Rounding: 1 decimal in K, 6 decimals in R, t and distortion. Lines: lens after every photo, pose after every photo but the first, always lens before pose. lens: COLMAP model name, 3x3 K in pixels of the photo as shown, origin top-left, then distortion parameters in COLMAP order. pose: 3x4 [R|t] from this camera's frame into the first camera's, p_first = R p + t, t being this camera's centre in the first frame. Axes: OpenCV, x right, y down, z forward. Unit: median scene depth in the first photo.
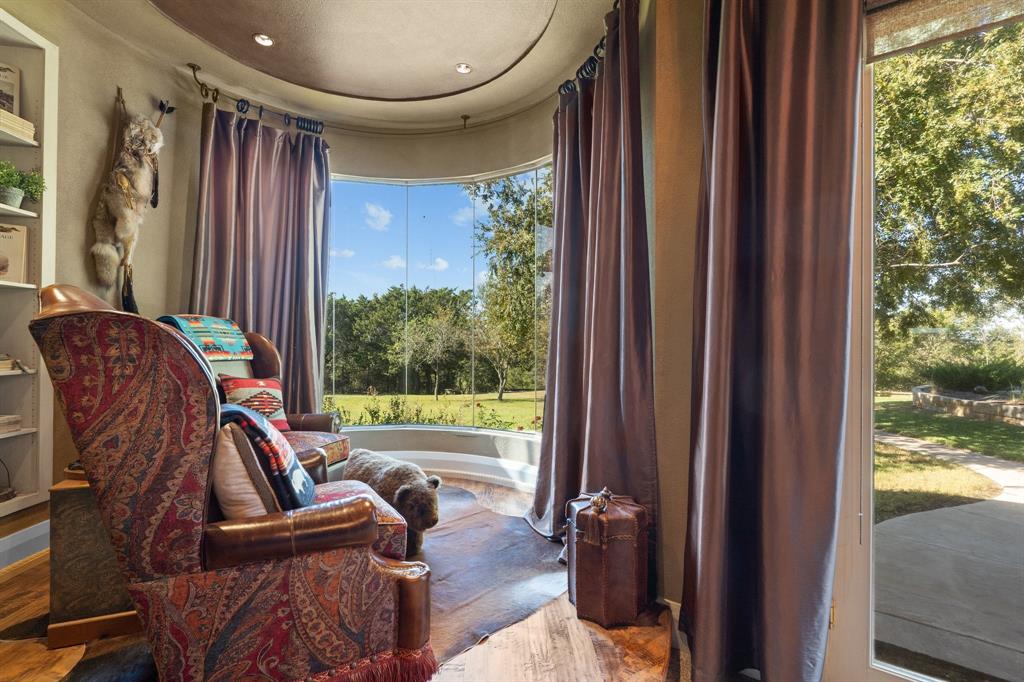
lens RADIAL K [[453.4, 0, 504.9], [0, 453.4, 337.7], [0, 0, 1]] dist [-0.002631, -0.000225]
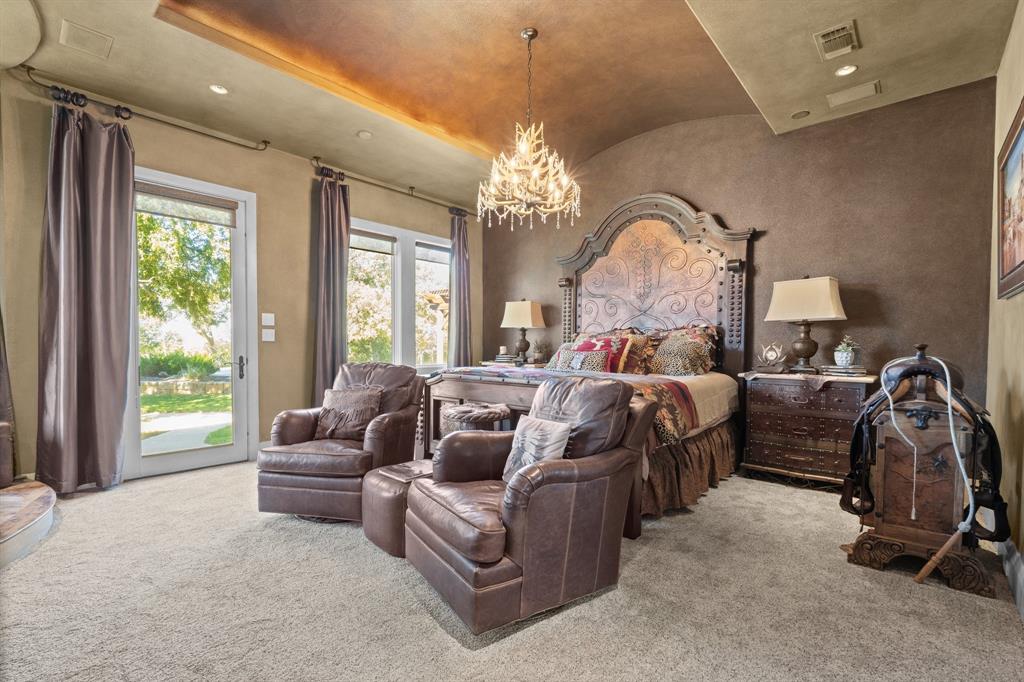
lens RADIAL K [[453.4, 0, 507.1], [0, 453.4, 354.9], [0, 0, 1]] dist [-0.002631, -0.000225]
pose [[0.102910, -0.028786, 0.994274, -0.258440], [-0.008862, 0.999515, 0.029855, 0.012581], [-0.994651, -0.011884, 0.102605, -0.225258]]
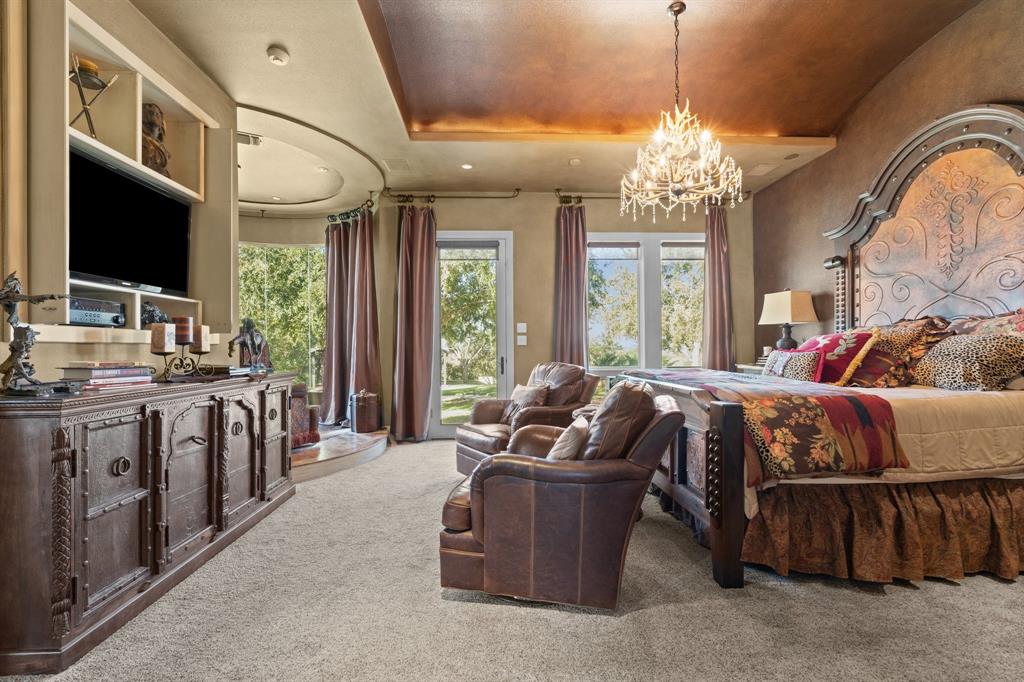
lens RADIAL K [[453.4, 0, 511.9], [0, 453.4, 341.6], [0, 0, 1]] dist [-0.002631, -0.000225]
pose [[0.779765, -0.005649, 0.626046, -0.187768], [0.011221, 0.999925, -0.004953, 0.012819], [-0.625971, 0.010887, 0.779770, -0.404408]]
